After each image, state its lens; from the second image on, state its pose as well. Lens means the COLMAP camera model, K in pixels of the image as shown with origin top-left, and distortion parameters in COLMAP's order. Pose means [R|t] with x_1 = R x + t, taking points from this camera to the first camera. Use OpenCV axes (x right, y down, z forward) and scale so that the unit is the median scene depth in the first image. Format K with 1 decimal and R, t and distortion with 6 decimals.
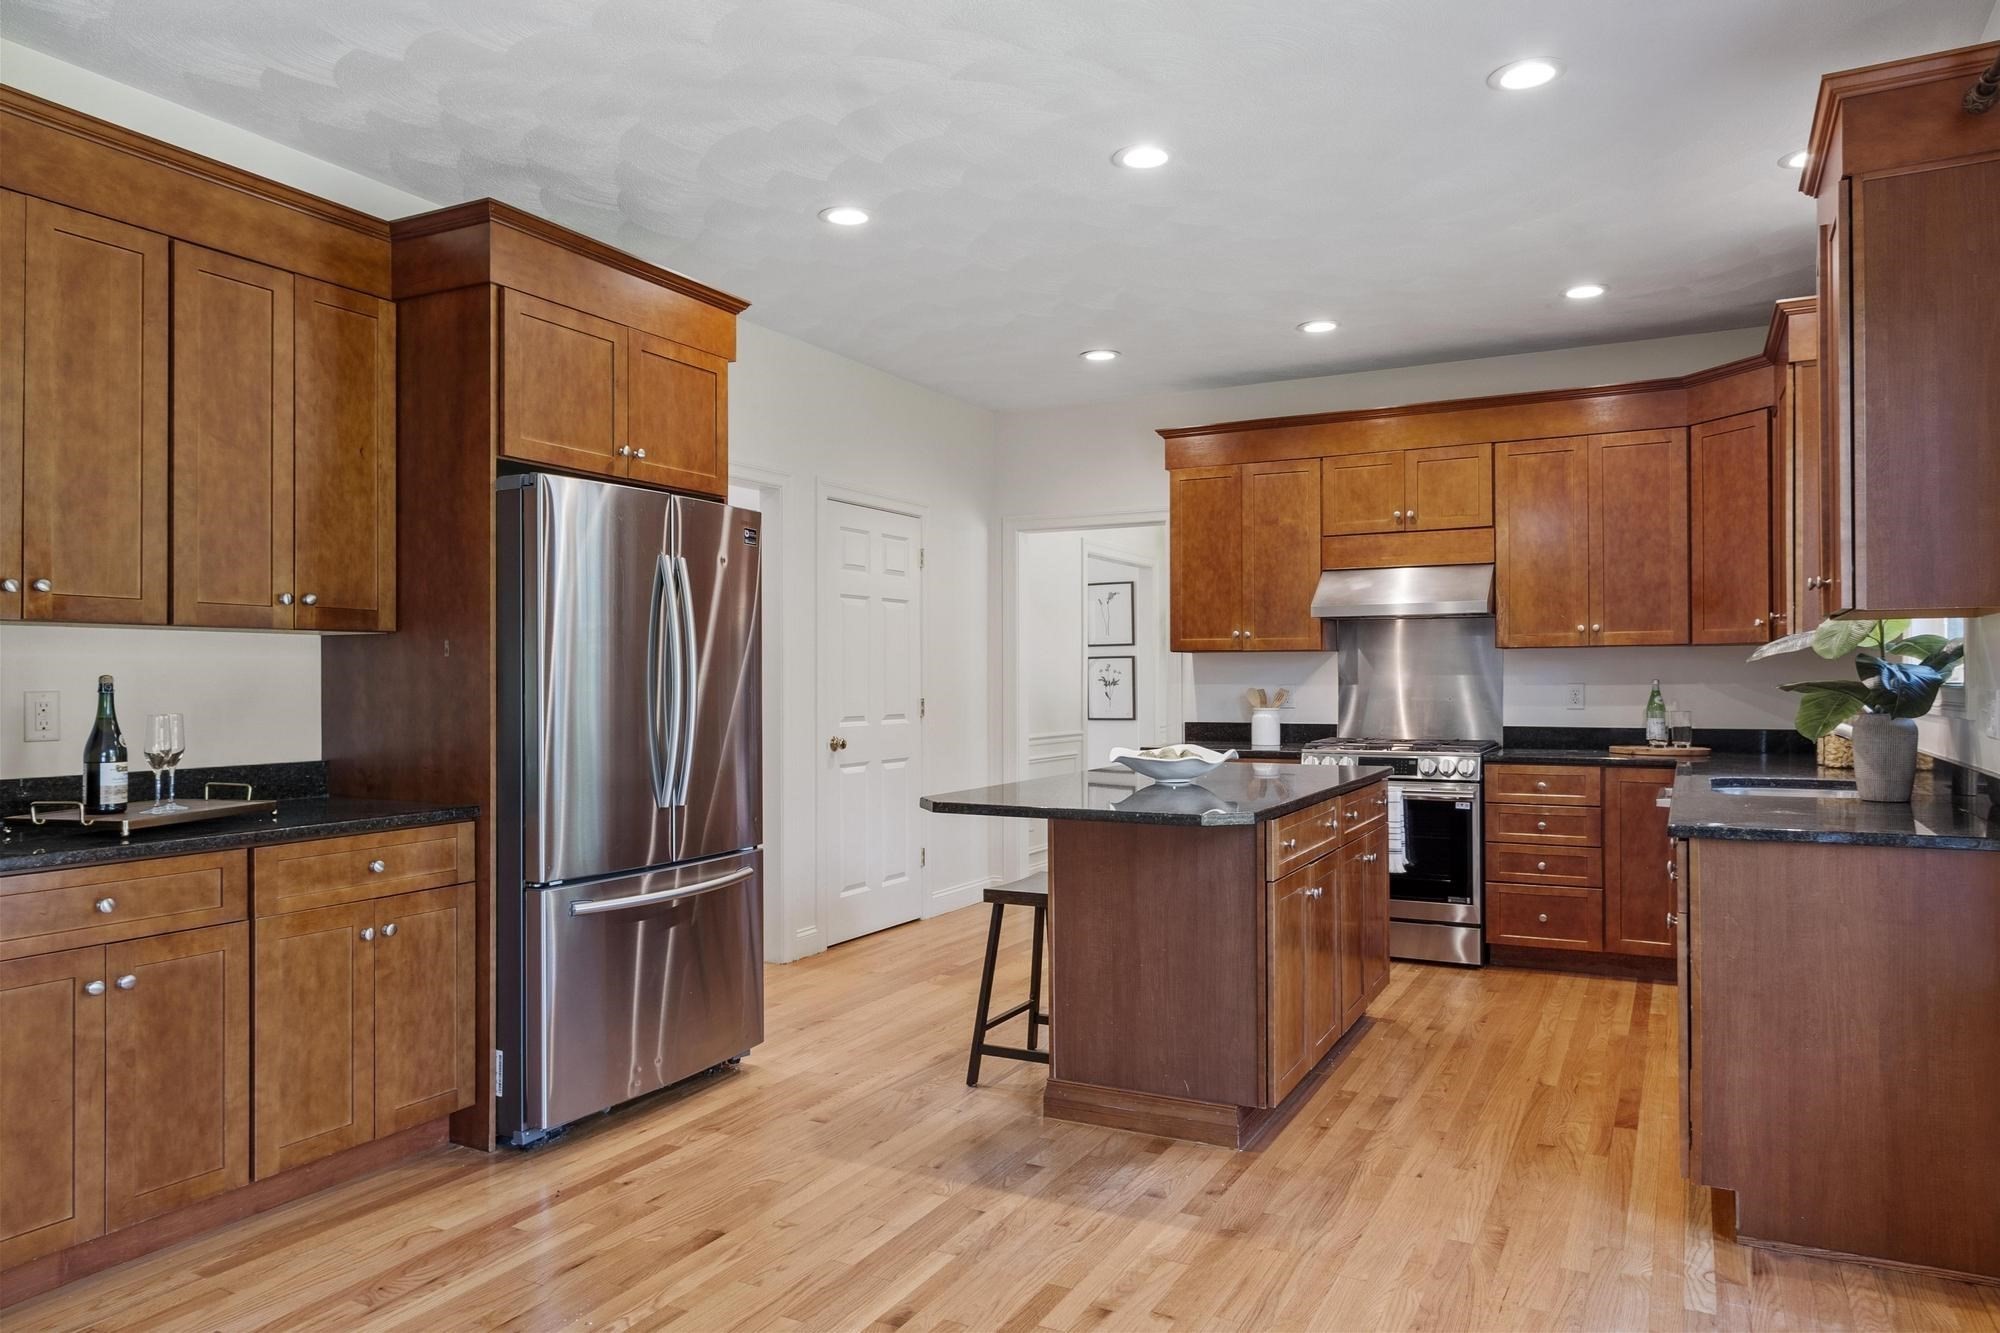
lens RADIAL K [[1315.8, 0, 1000.9], [0, 1315.8, 679.3], [0, 0, 1]] dist [0.015224, 0.000842]
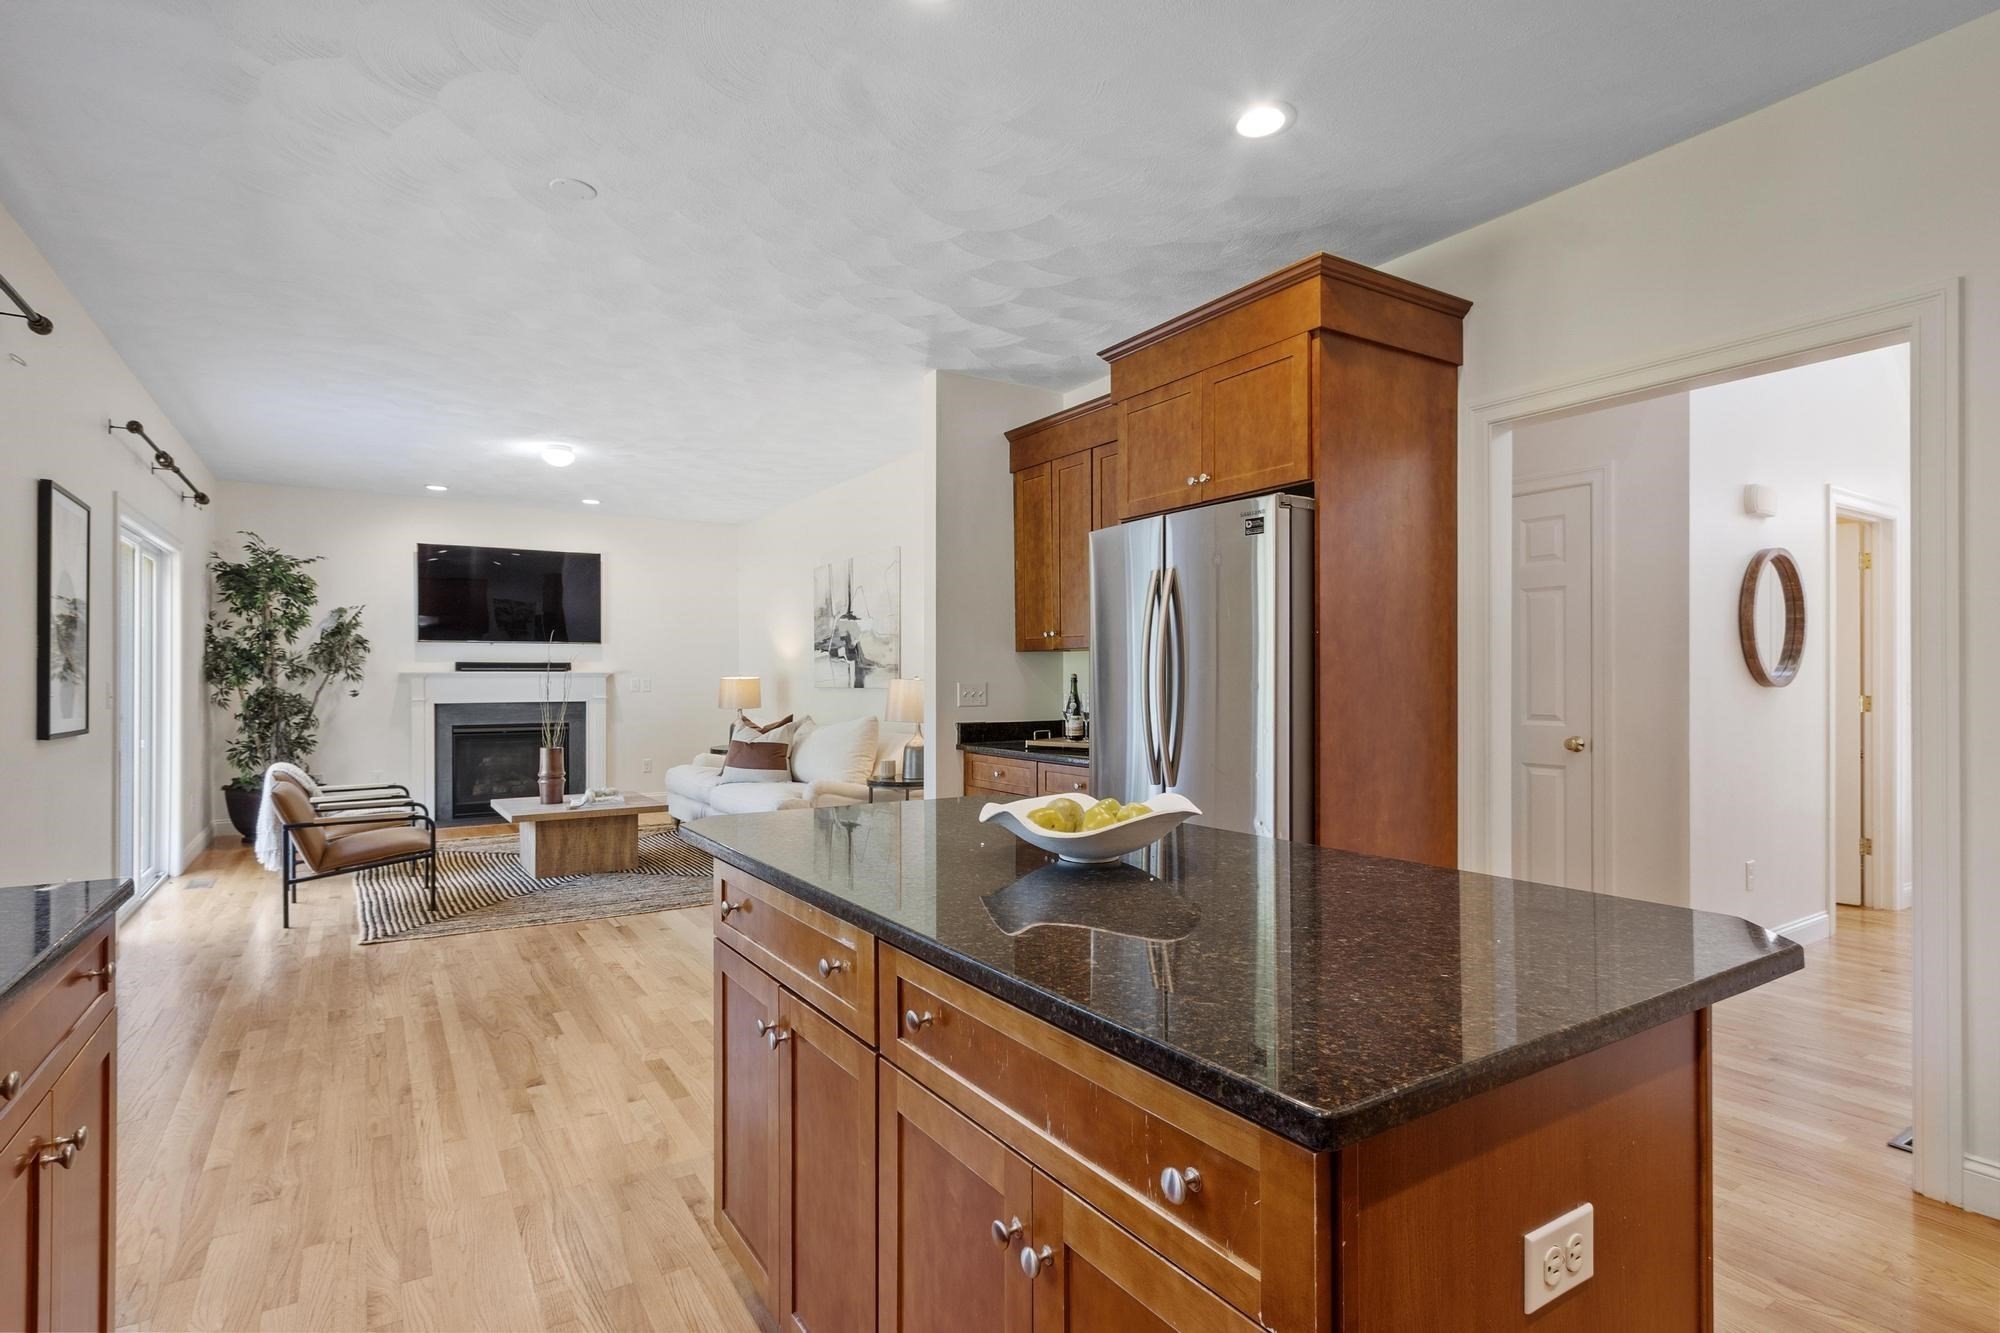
lens RADIAL K [[1011.2, 0, 1005.0], [0, 1011.2, 674.3], [0, 0, 1]] dist [0.012141, -0.005676]
pose [[-0.507633, 0.001740, -0.861572, 0.393463], [0.003636, 0.999993, -0.000123, -0.001017], [0.861566, -0.003195, -0.507636, 0.898383]]
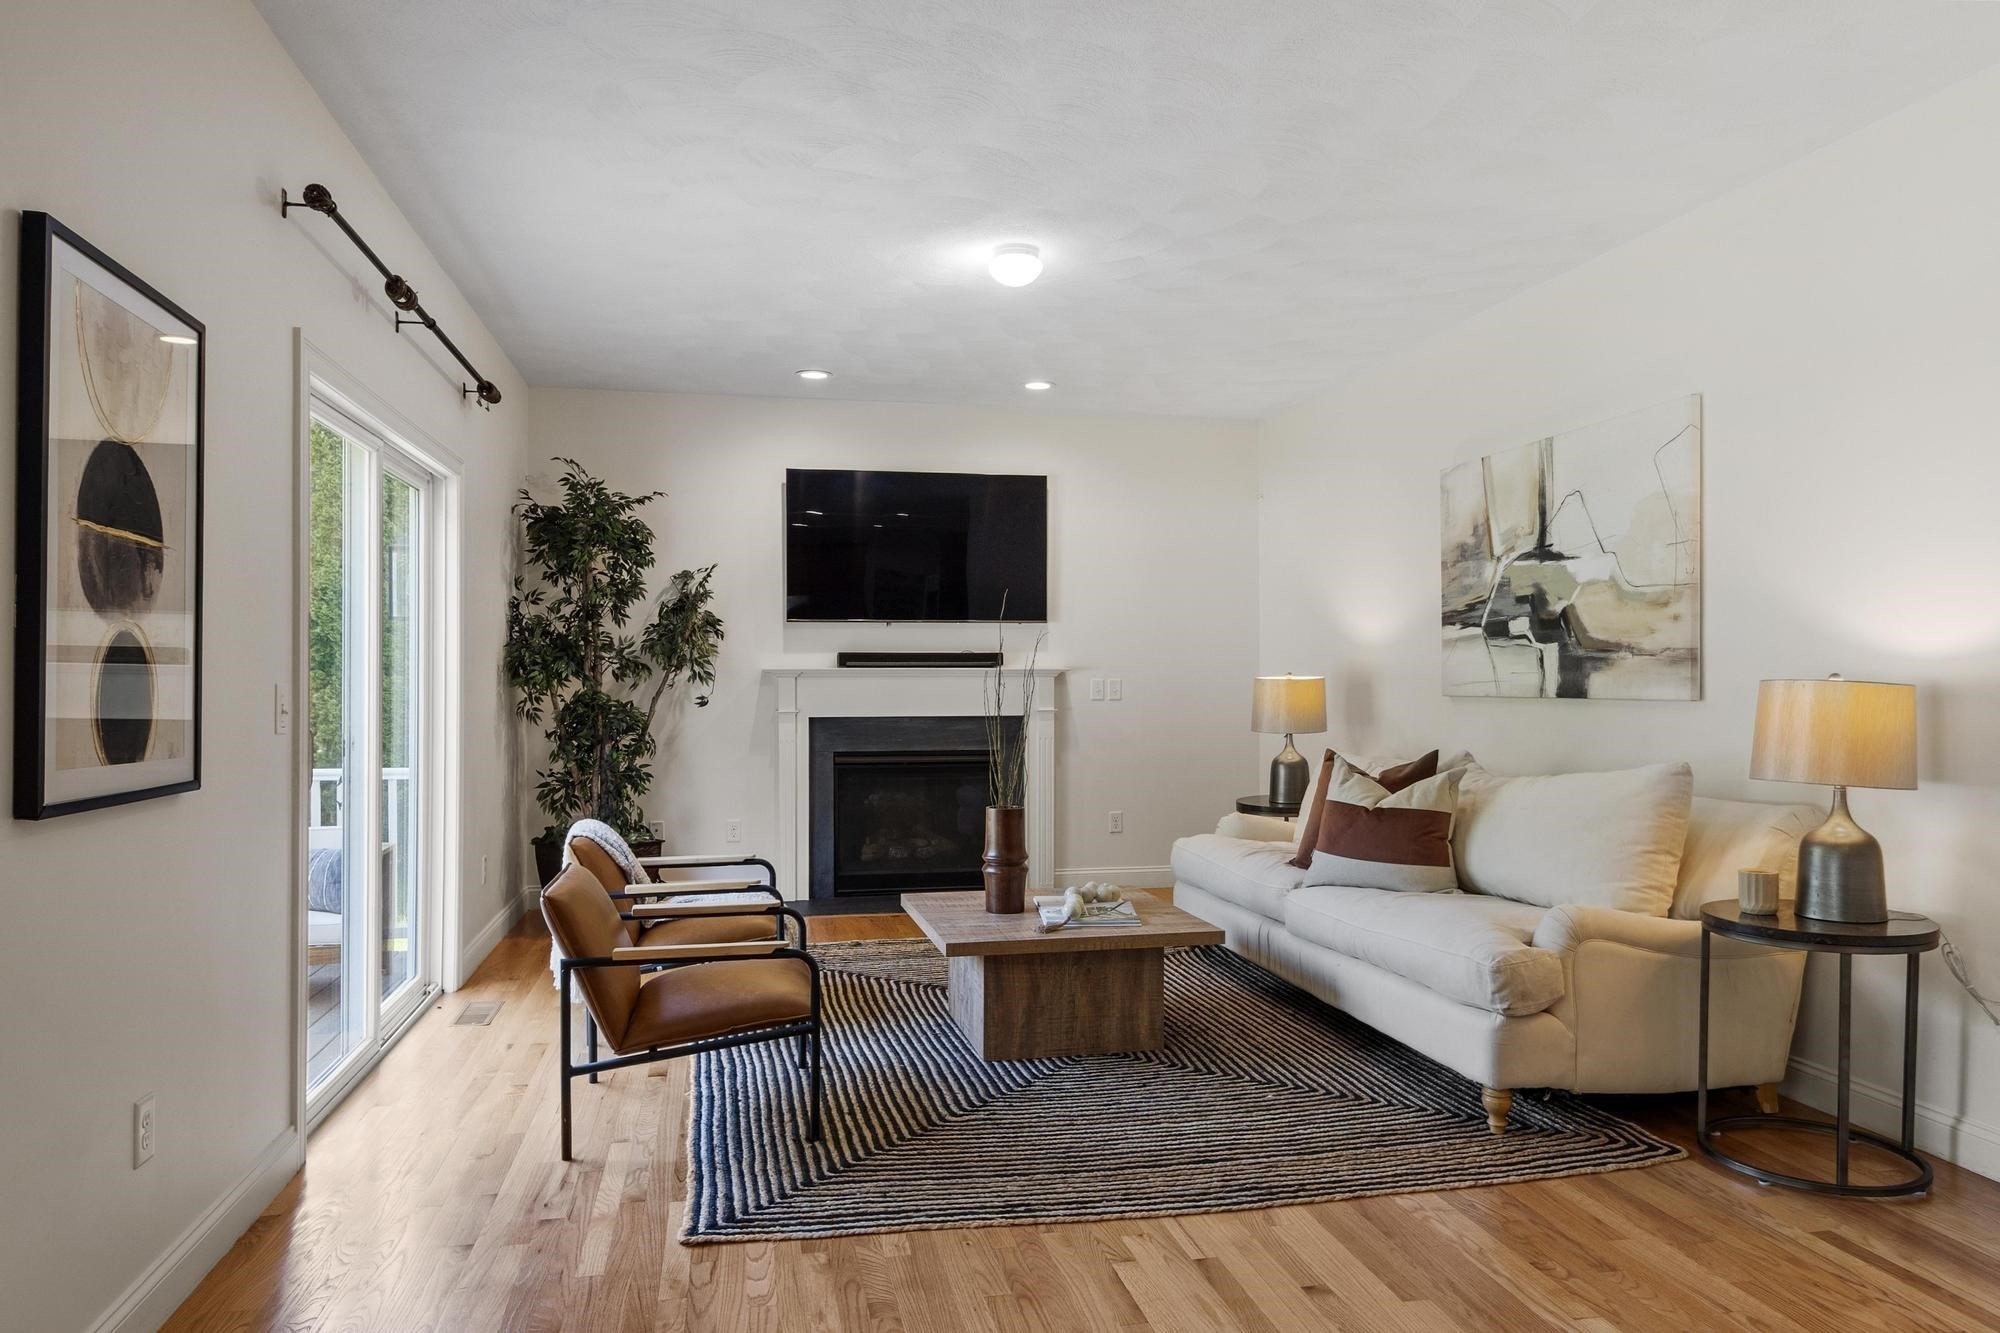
lens RADIAL K [[1315.8, 0, 989.3], [0, 1315.8, 679.4], [0, 0, 1]] dist [0.015224, 0.000842]
pose [[-0.785278, 0.003896, -0.619131, 0.165475], [0.003399, 0.999992, 0.001981, 0.000937], [0.619134, -0.000549, -0.785285, 0.490859]]
